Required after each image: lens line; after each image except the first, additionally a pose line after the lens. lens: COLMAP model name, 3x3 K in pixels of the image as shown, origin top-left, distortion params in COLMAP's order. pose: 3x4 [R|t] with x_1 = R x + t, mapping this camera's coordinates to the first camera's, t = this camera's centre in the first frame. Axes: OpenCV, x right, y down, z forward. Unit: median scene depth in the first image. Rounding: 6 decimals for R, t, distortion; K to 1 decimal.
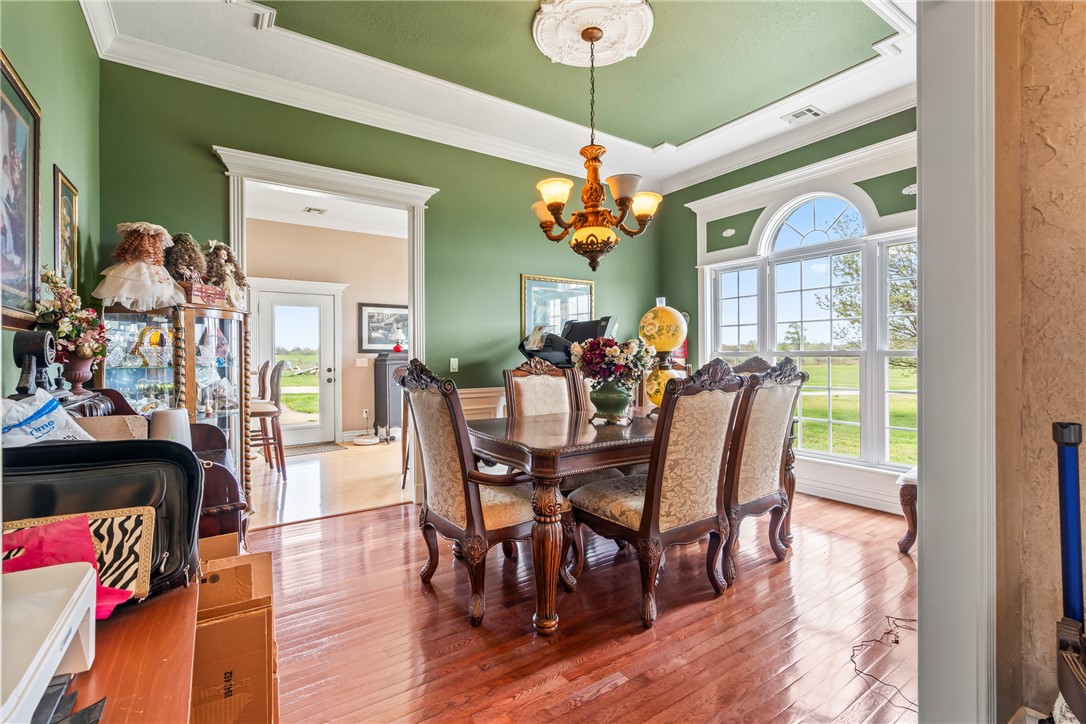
lens RADIAL K [[495.6, 0, 543.0], [0, 495.6, 362.0], [0, 0, 1]] dist [-0.004579, -0.000113]
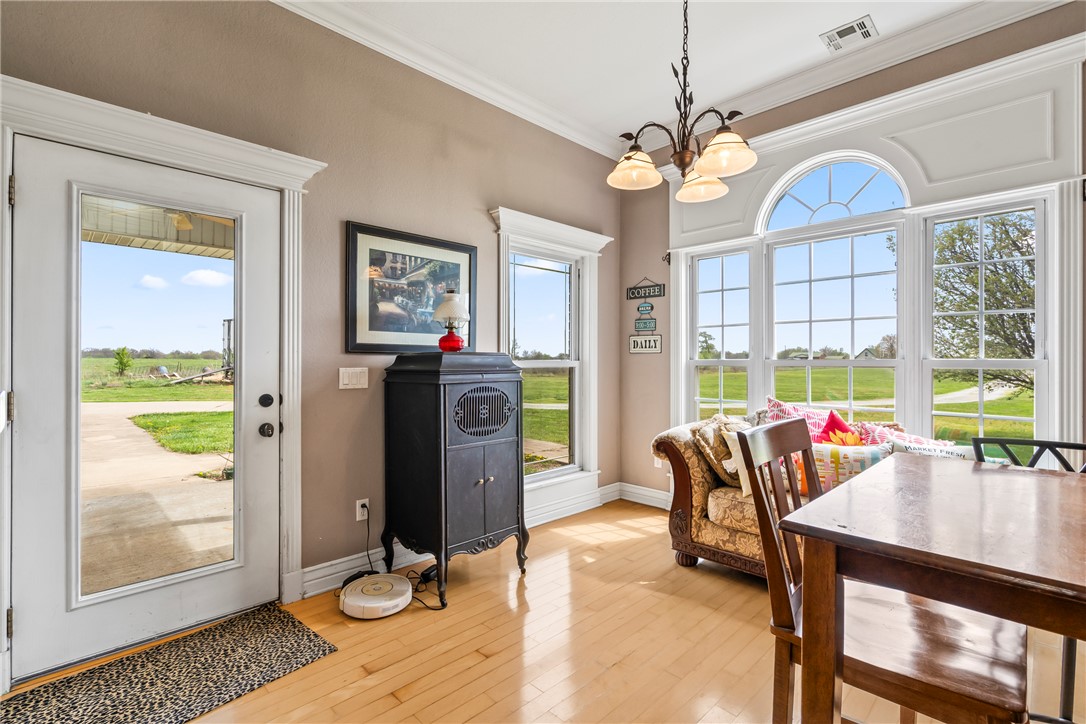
lens RADIAL K [[501.6, 0, 502.8], [0, 501.6, 361.9], [0, 0, 1]] dist [0.082481, 0.000074]
pose [[0.989300, -0.001069, 0.145892, -0.645554], [0.001198, 0.999999, -0.000795, -0.023576], [-0.145891, 0.000961, 0.989300, 1.240163]]
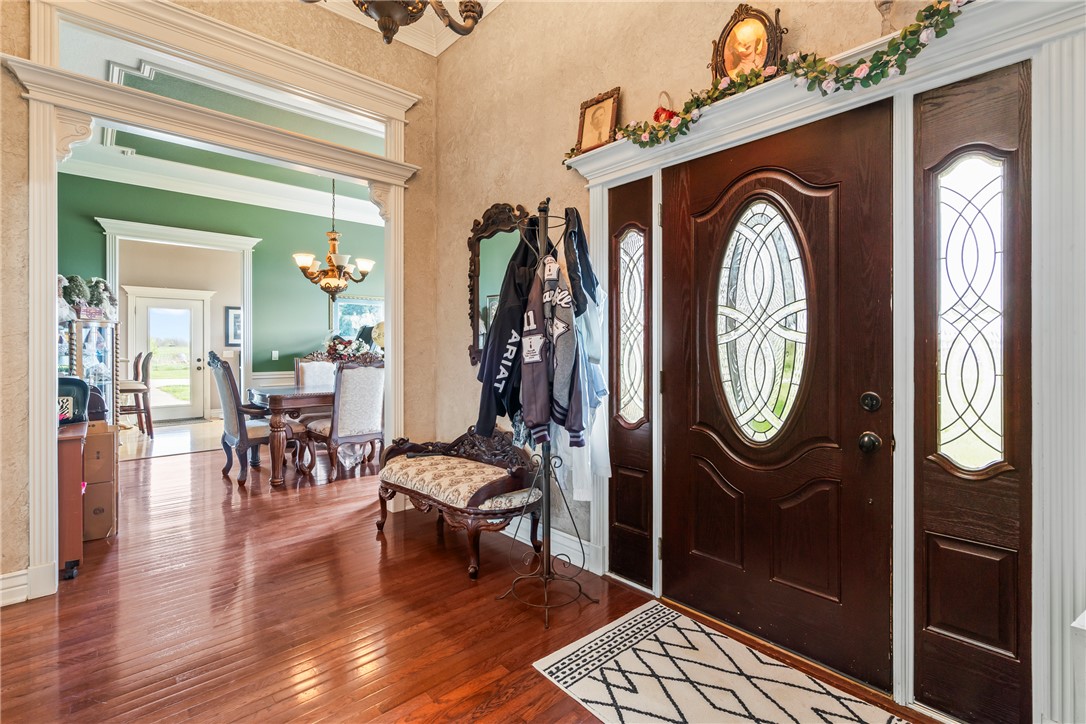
lens RADIAL K [[498.2, 0, 543.5], [0, 498.2, 352.7], [0, 0, 1]] dist [-0.002669, 0.000489]
pose [[0.989432, 0.002479, 0.144976, 0.500597], [-0.001792, 0.999987, -0.004869, 0.005036], [-0.144986, 0.004558, 0.989423, -0.746386]]
